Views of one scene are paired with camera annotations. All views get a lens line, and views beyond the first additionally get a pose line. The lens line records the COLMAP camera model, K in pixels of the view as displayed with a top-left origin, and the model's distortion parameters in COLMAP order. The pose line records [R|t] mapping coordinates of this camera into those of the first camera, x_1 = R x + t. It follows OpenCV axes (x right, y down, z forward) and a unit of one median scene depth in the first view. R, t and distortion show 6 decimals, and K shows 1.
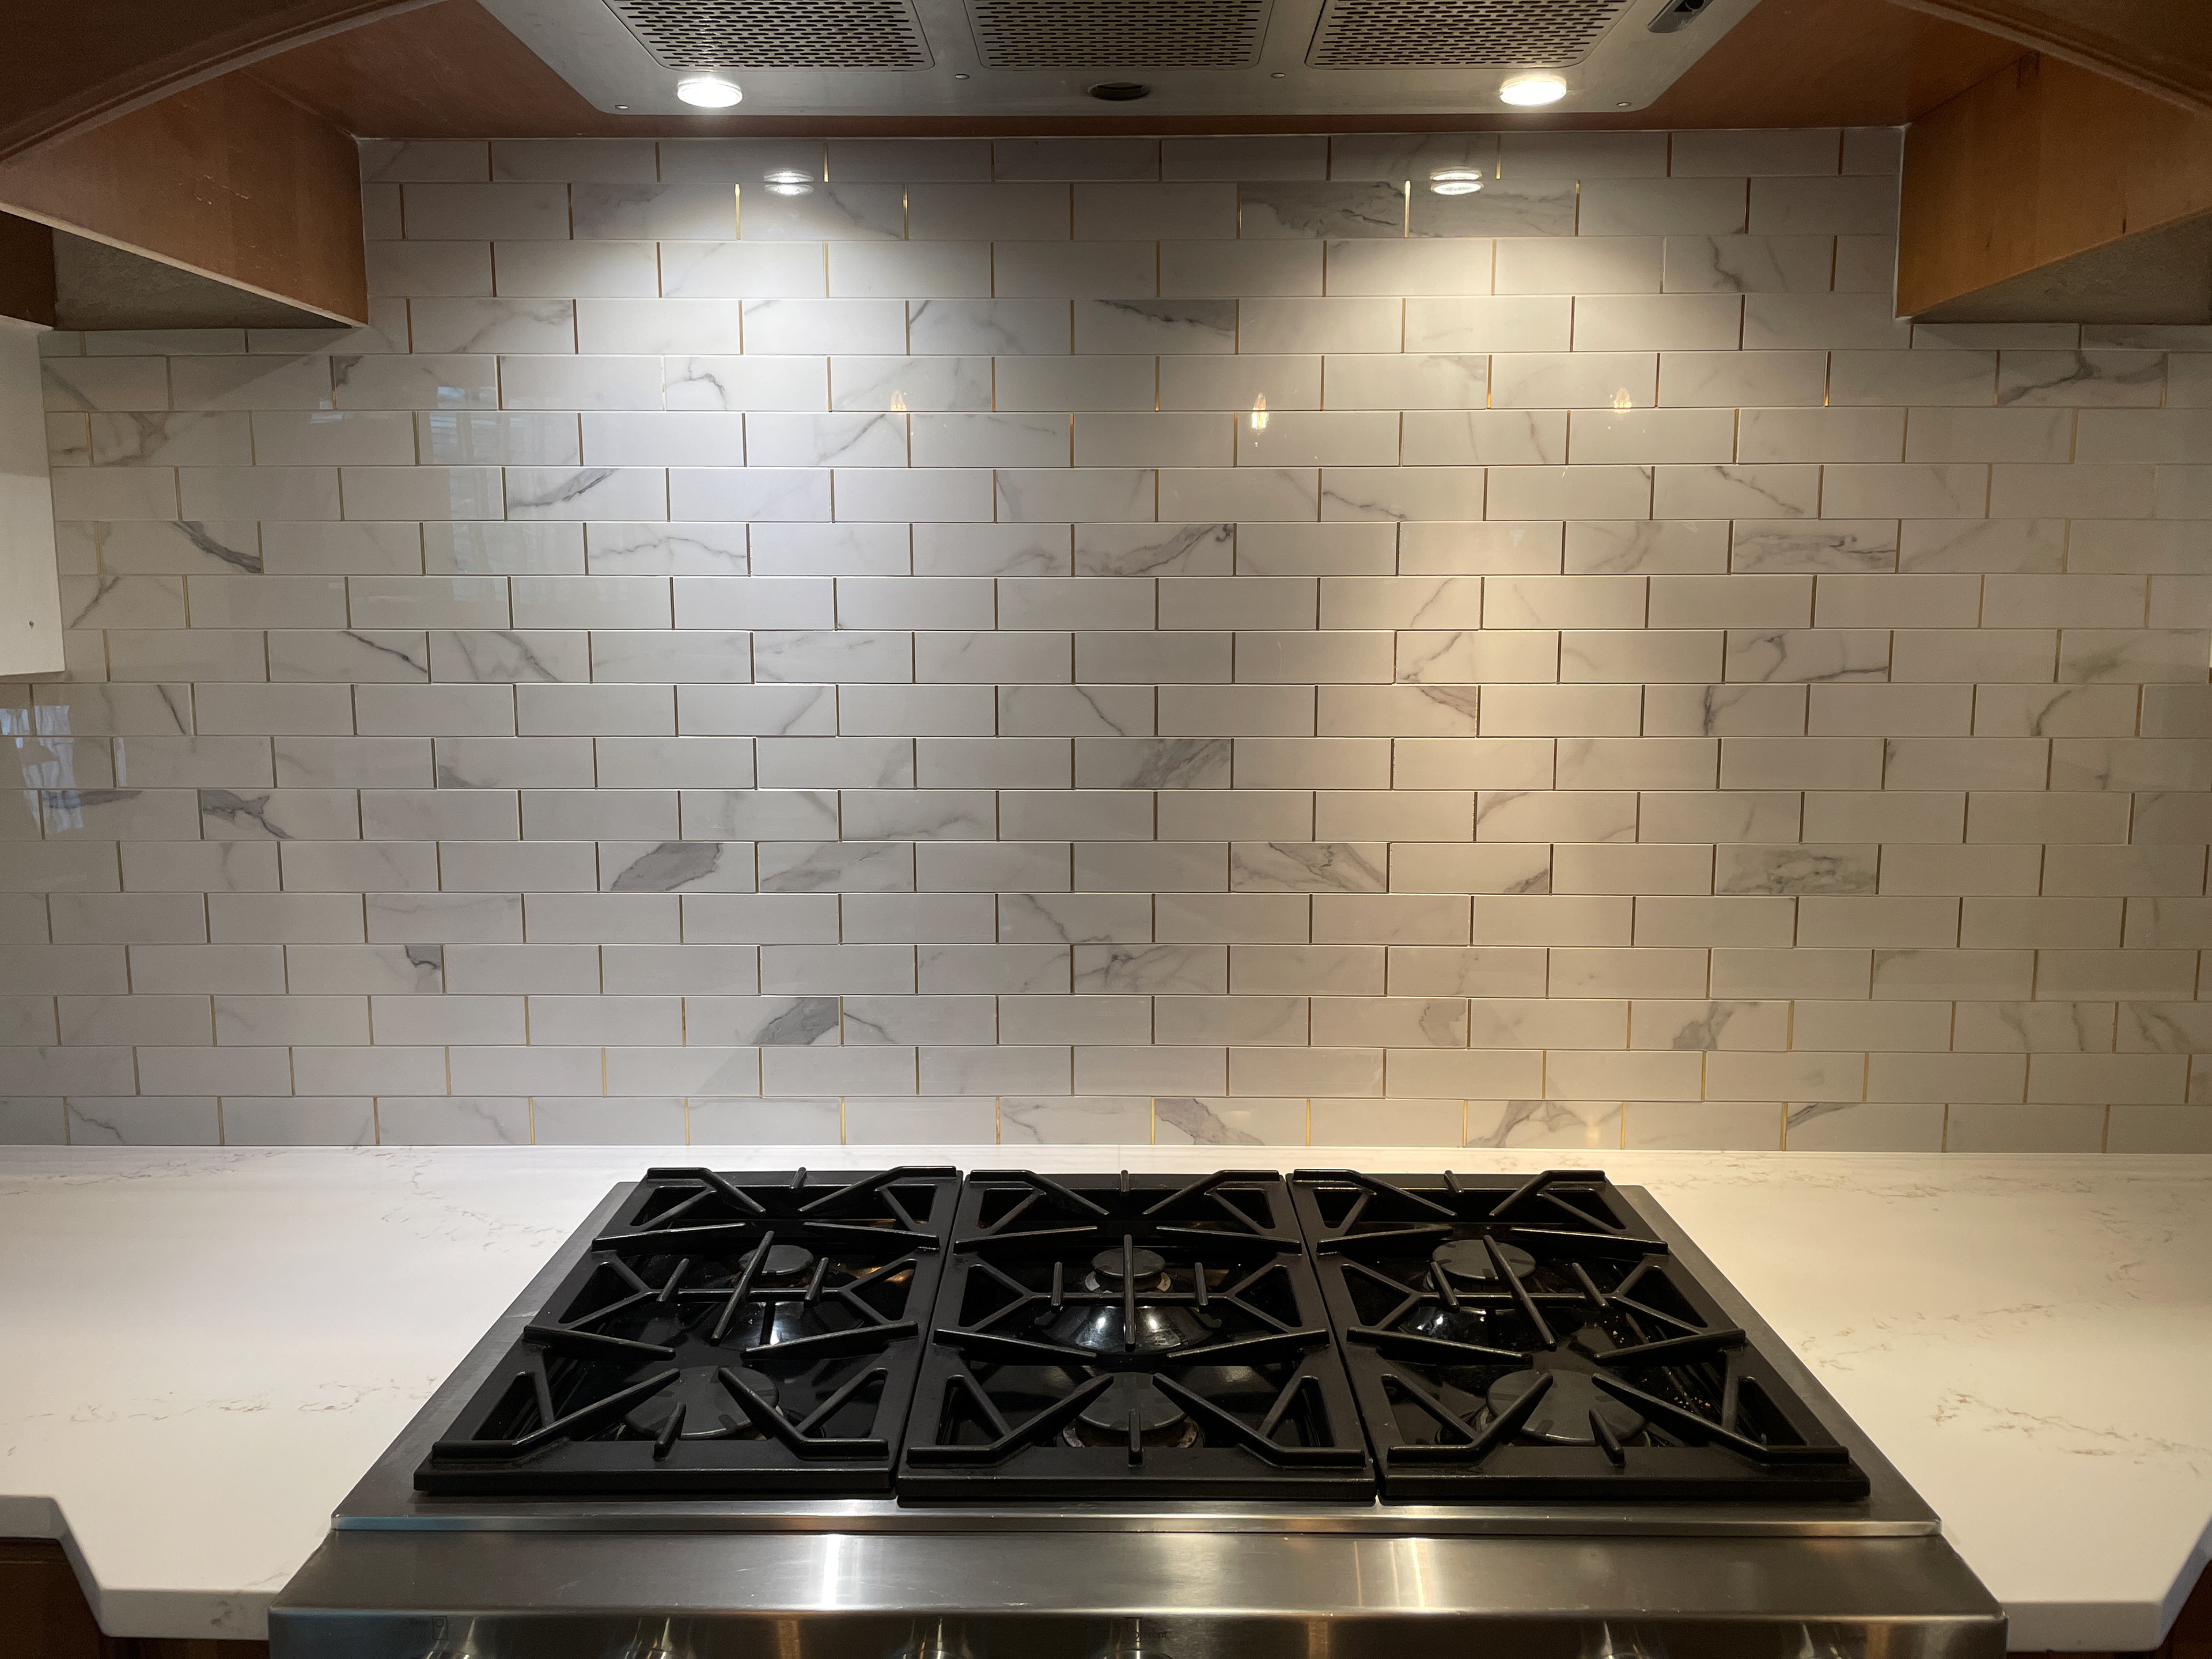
lens RADIAL K [[1681.7, 0, 1092.0], [0, 1681.7, 821.5], [0, 0, 1]] dist [0.093713, -0.128044]
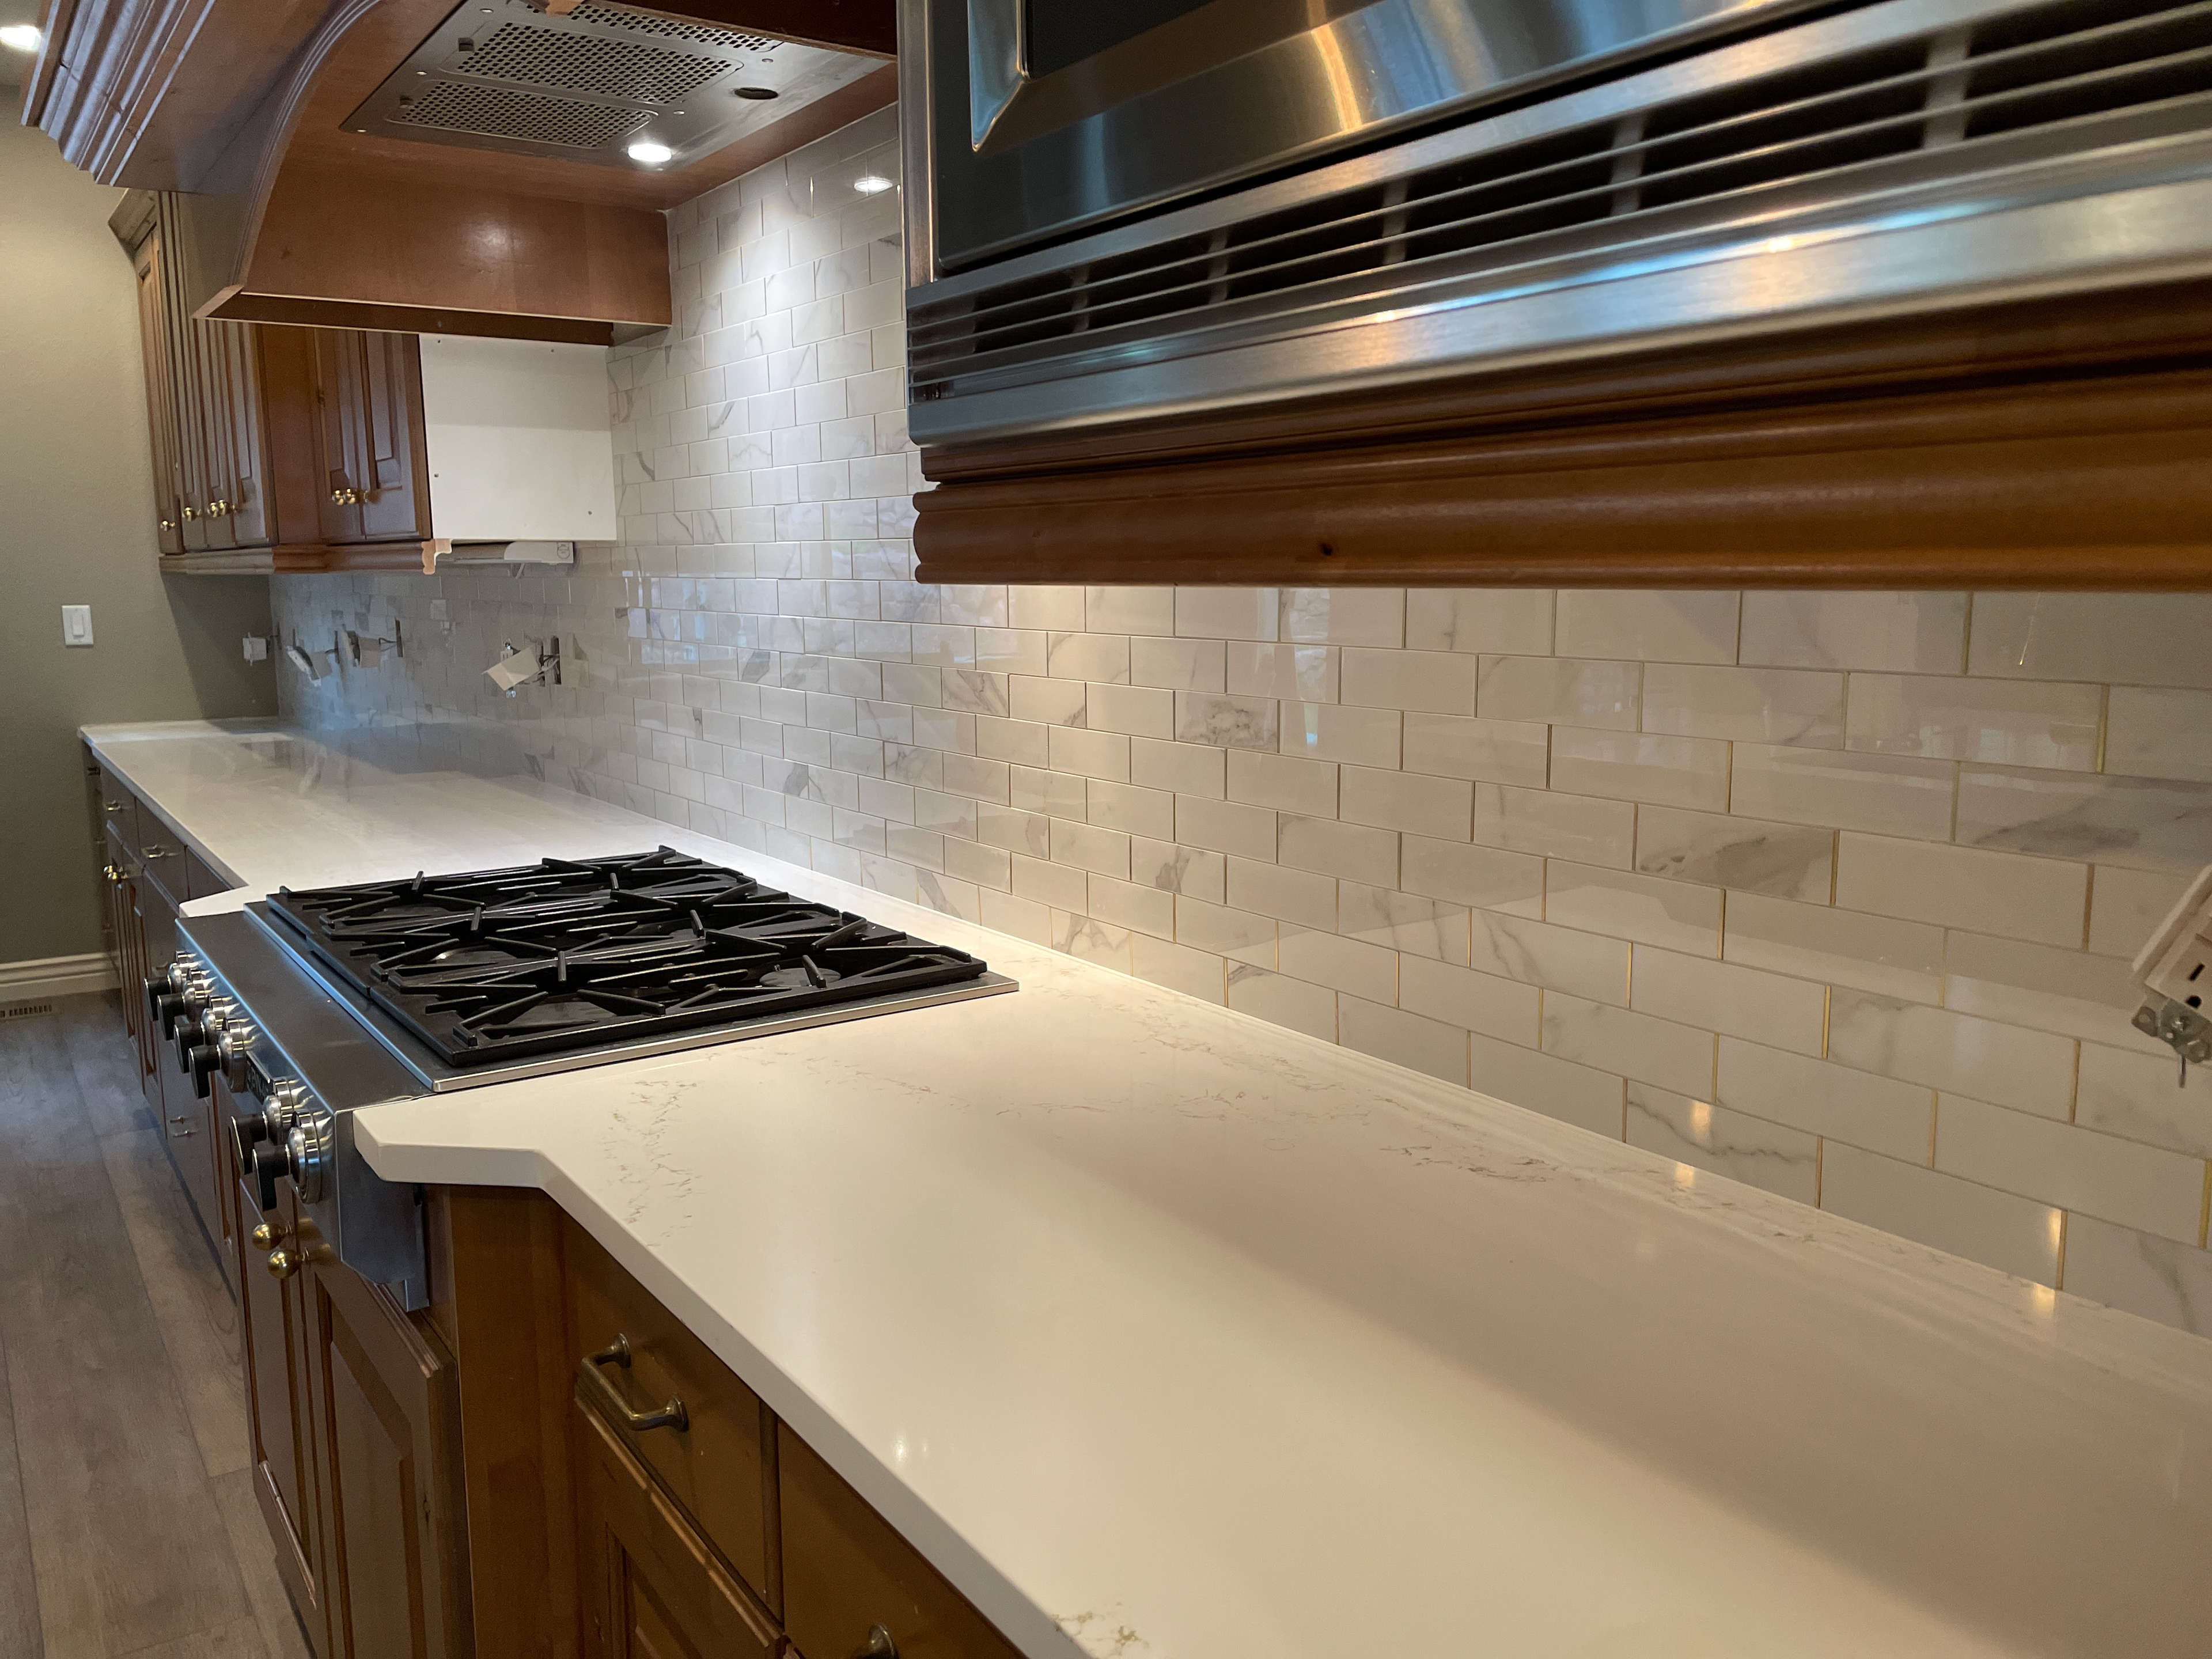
lens RADIAL K [[1676.9, 0, 1084.7], [0, 1676.9, 826.2], [0, 0, 1]] dist [0.093544, -0.128402]
pose [[0.579624, 0.122981, -0.805551, 1.176212], [-0.098820, 0.991859, 0.080319, 0.019004], [0.808870, 0.033050, 0.587058, 0.371190]]
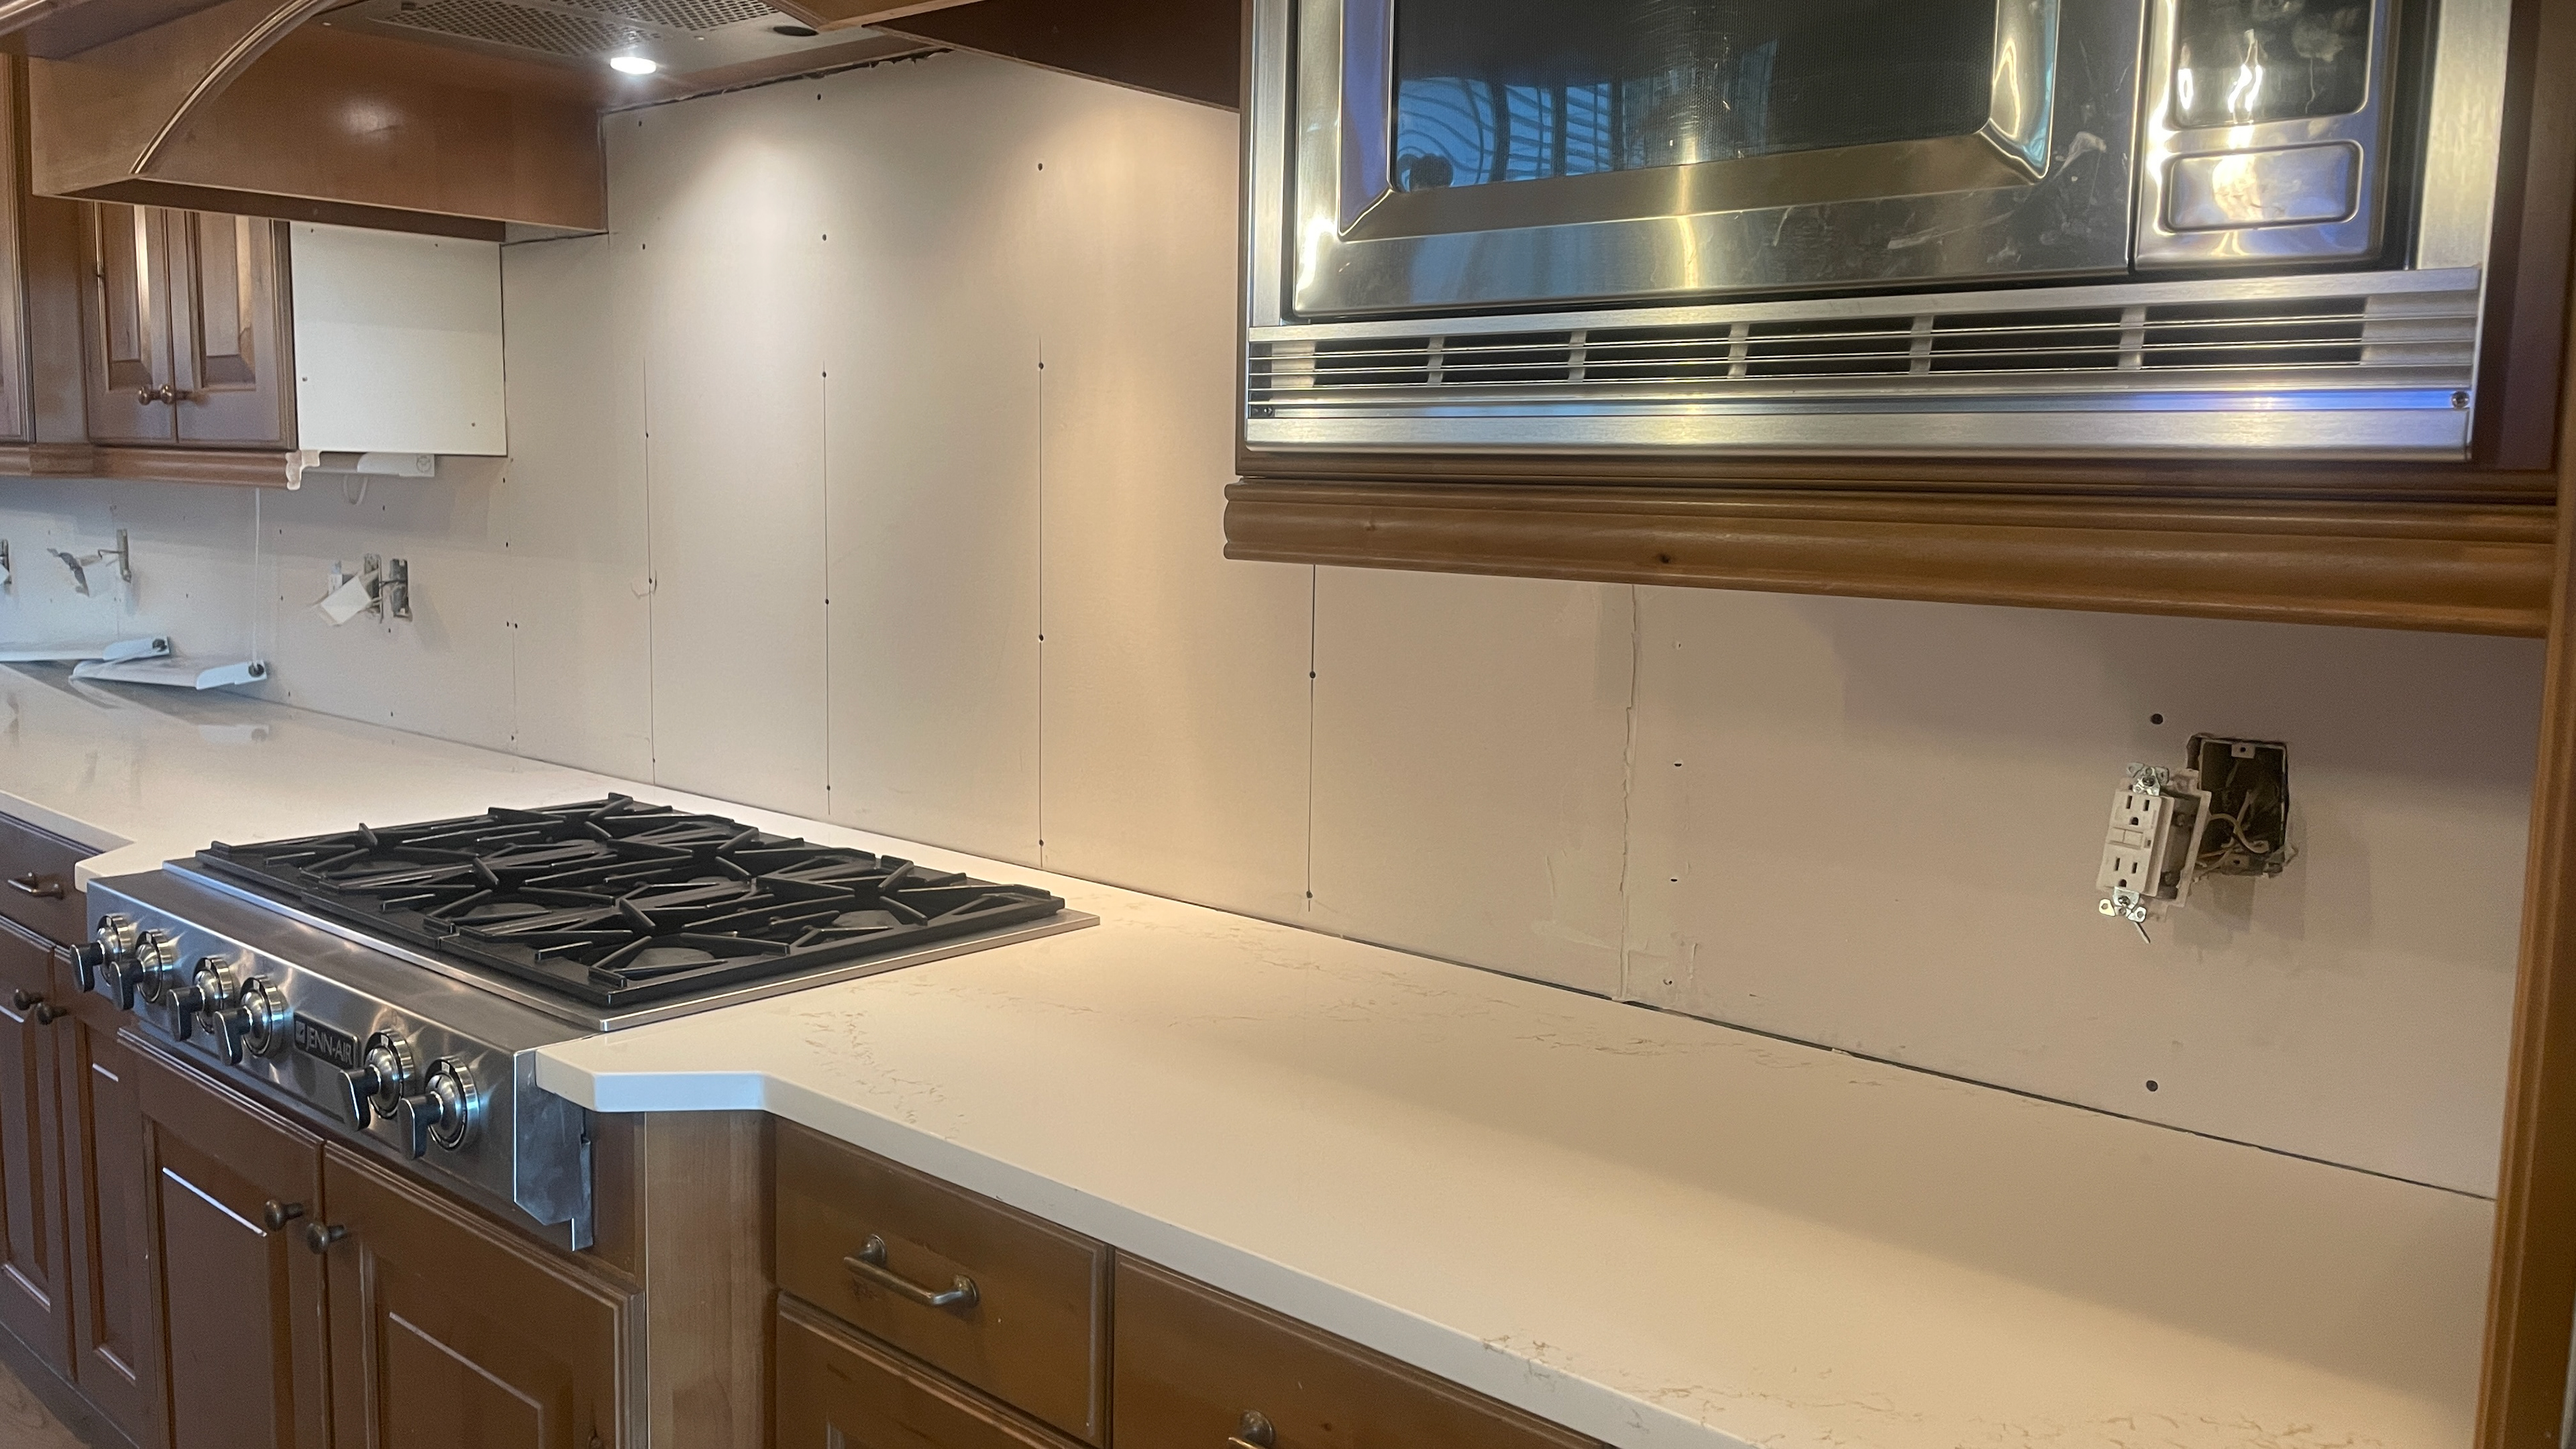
lens RADIAL K [[1963.7, 0, 1288.0], [0, 1963.7, 724.5], [0, 0, 1]] dist [0.096449, -0.135640]
pose [[0.761341, 0.101520, -0.640355, 1.214772], [-0.107827, 0.993737, 0.029345, 0.030062], [0.639323, 0.046706, 0.767518, 0.045700]]
